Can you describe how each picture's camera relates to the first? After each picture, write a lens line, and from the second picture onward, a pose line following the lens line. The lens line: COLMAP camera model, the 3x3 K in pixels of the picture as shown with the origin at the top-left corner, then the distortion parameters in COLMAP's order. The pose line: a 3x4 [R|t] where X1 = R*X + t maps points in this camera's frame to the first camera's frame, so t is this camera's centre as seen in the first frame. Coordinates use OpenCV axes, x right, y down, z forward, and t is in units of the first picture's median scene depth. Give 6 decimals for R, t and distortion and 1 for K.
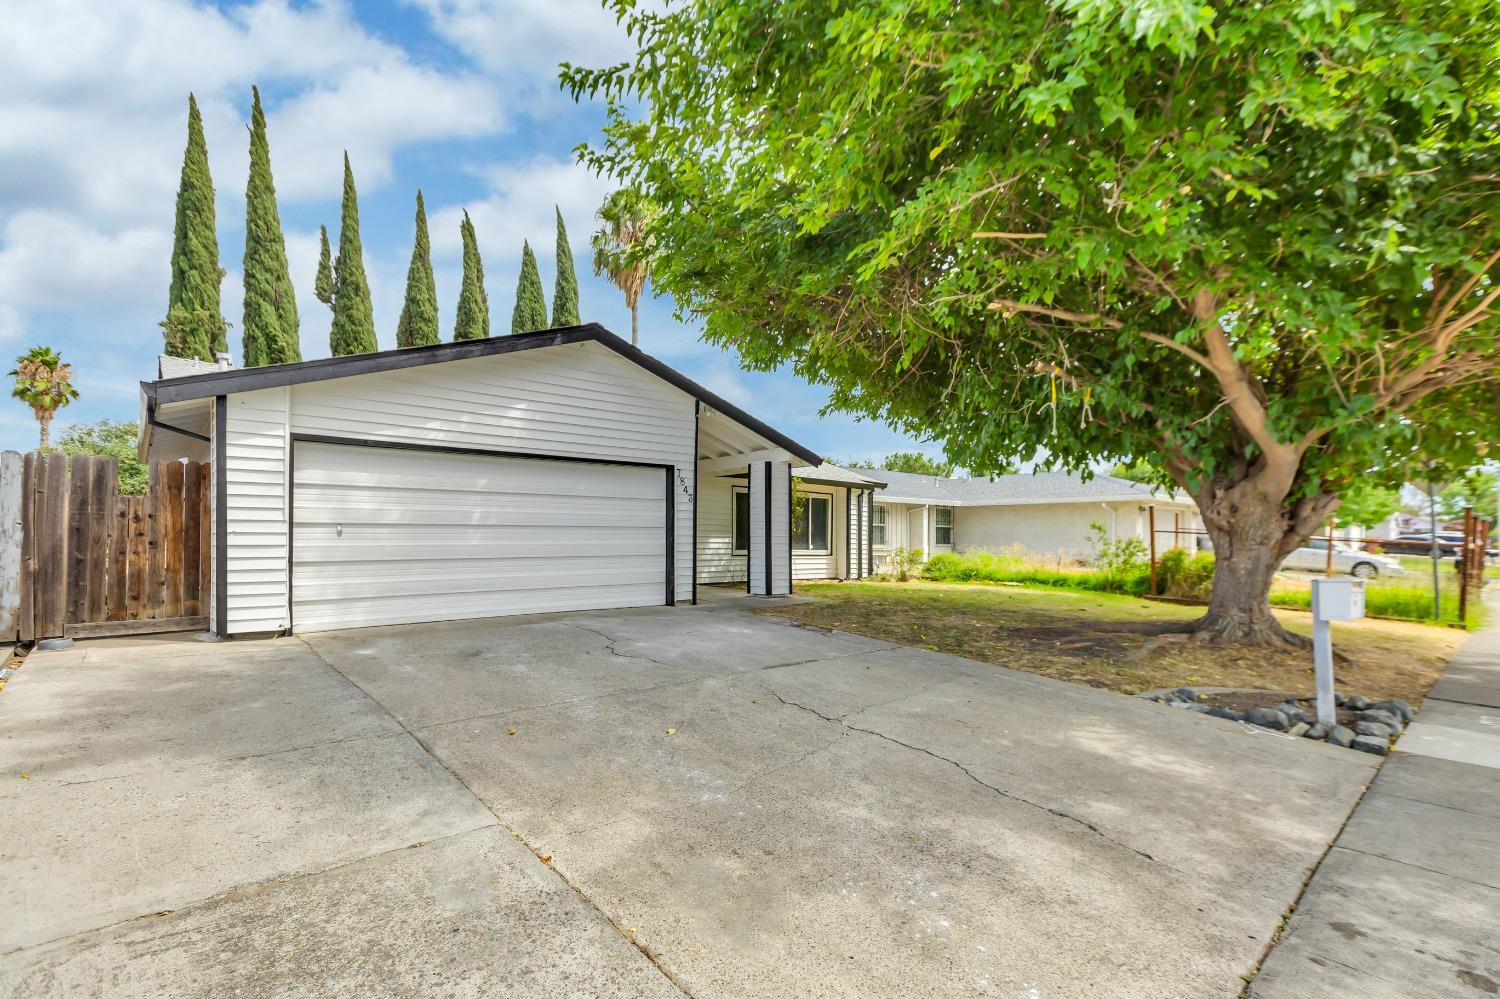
lens RADIAL K [[675.1, 0, 763.5], [0, 675.1, 507.1], [0, 0, 1]] dist [-0.001687, -0.000426]
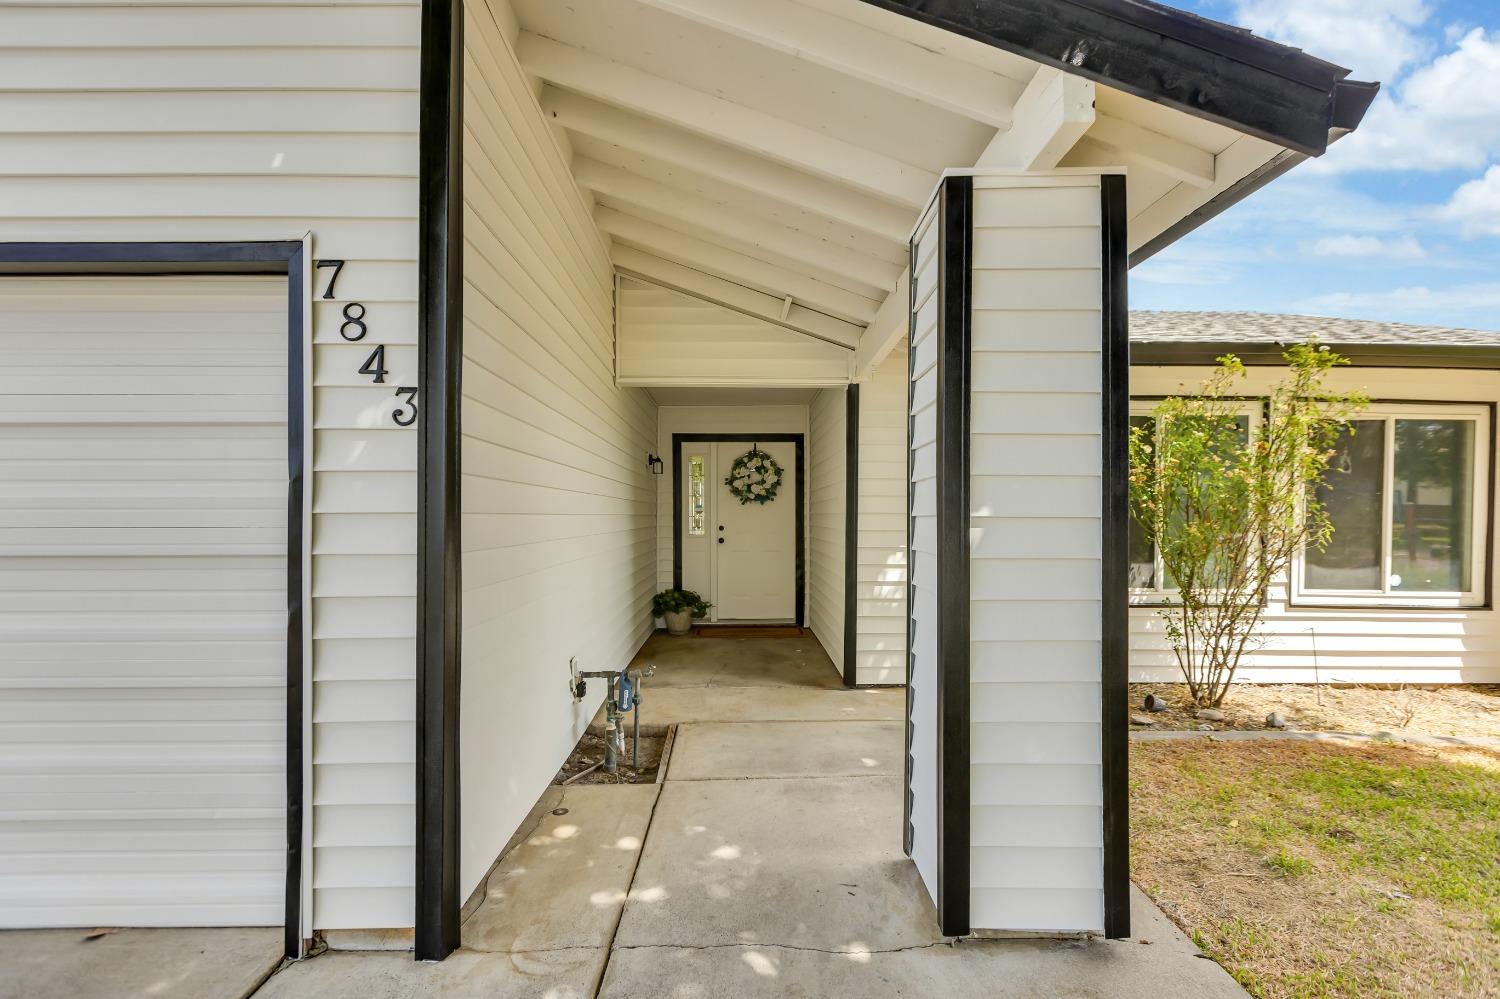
lens RADIAL K [[684.7, 0, 752.6], [0, 684.7, 518.0], [0, 0, 1]] dist [0.001547, 0.000047]
pose [[0.745254, 0.000255, -0.666781, 0.070367], [0.032791, 0.998776, 0.037033, 0.010770], [0.665974, -0.049464, 0.744333, 0.657790]]
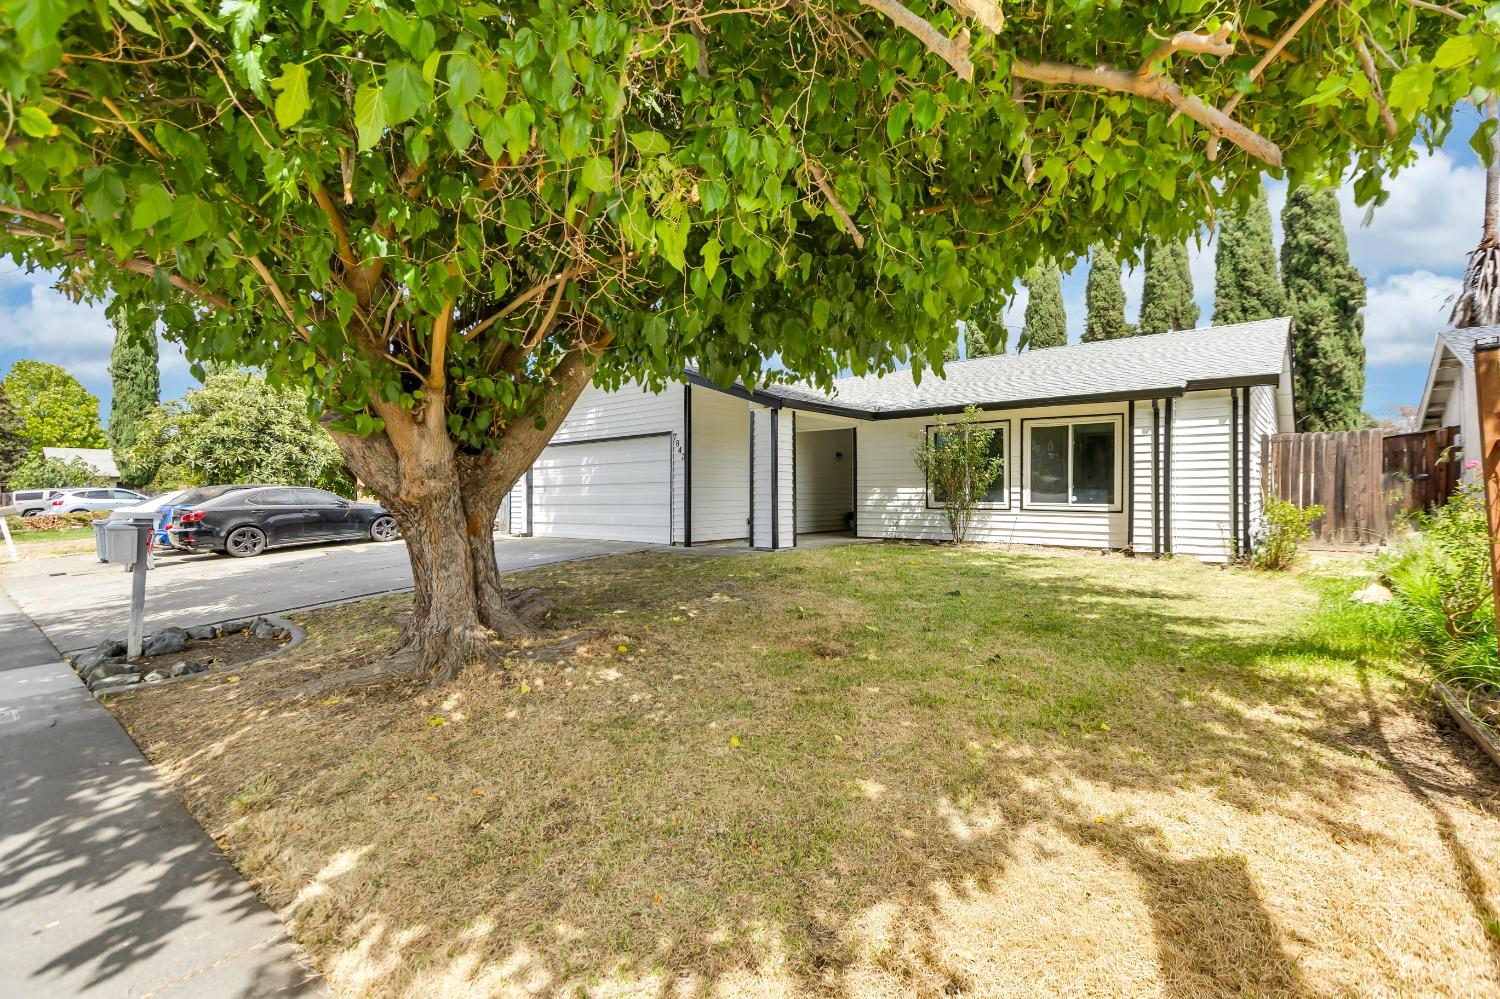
lens RADIAL K [[669.1, 0, 744.0], [0, 669.1, 495.0], [0, 0, 1]] dist [0.002885, -0.000795]
pose [[0.166615, 0.009611, -0.985975, 0.761206], [0.060409, 0.997975, 0.019936, 0.025272], [0.984170, -0.062883, 0.165697, 0.650375]]
